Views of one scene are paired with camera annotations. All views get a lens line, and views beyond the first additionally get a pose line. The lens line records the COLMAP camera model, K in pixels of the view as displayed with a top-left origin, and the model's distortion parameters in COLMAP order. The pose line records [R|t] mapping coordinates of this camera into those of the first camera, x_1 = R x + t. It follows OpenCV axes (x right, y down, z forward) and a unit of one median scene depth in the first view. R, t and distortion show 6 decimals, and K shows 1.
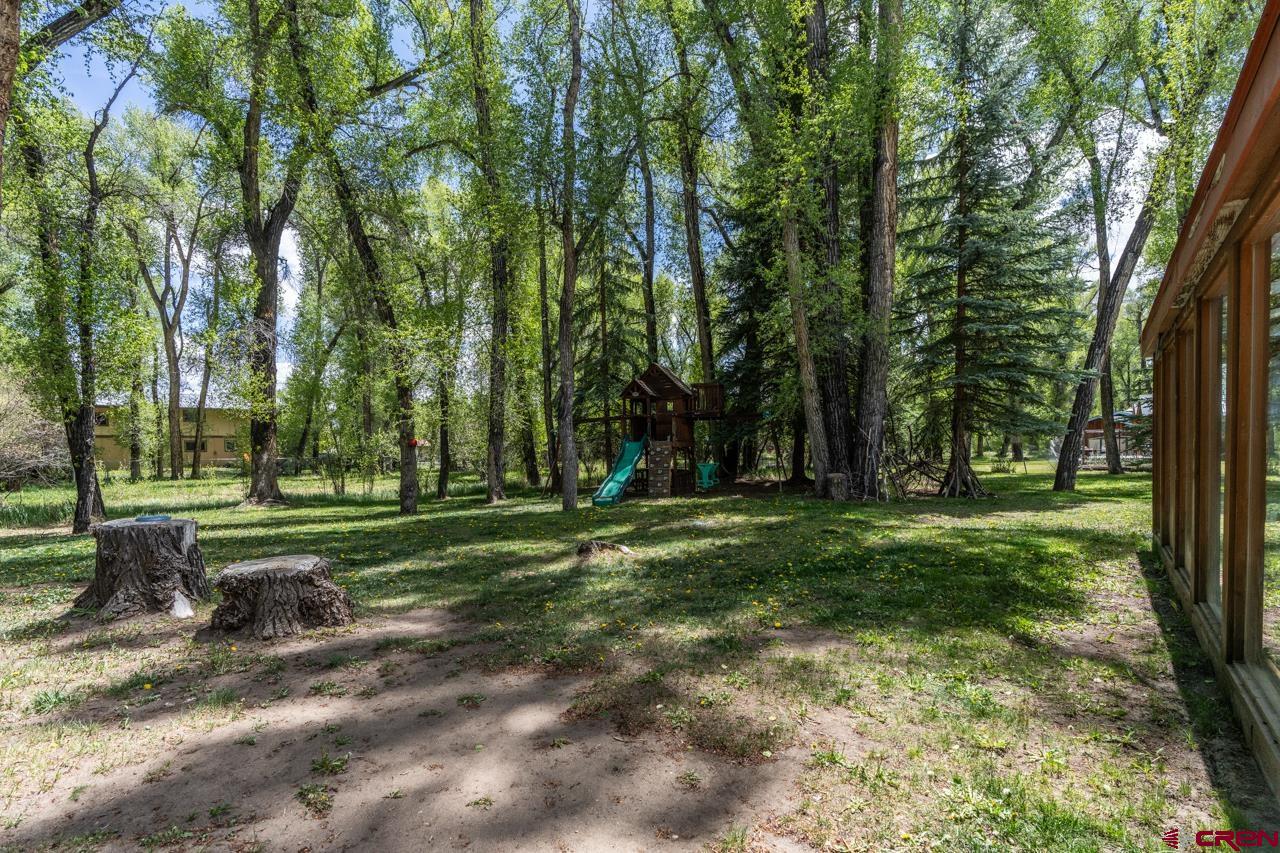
lens RADIAL K [[619.4, 0, 638.5], [0, 619.4, 450.5], [0, 0, 1]] dist [0.000501, 0.000455]
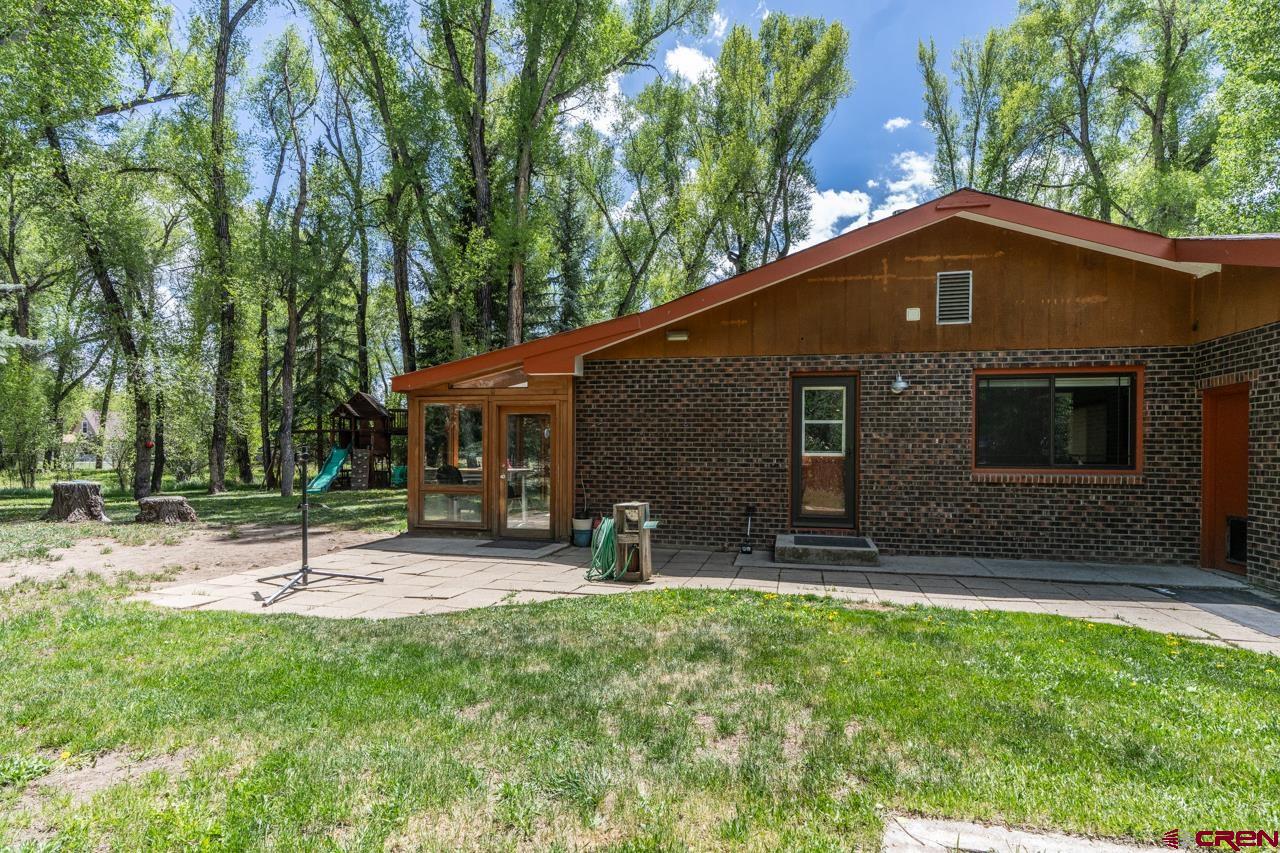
lens RADIAL K [[619.4, 0, 638.5], [0, 619.4, 450.5], [0, 0, 1]] dist [0.000501, 0.000455]
pose [[0.912118, 0.030282, 0.408807, 0.027582], [-0.024915, 0.999519, -0.018449, -0.002057], [-0.409169, 0.006642, 0.912434, -0.418843]]
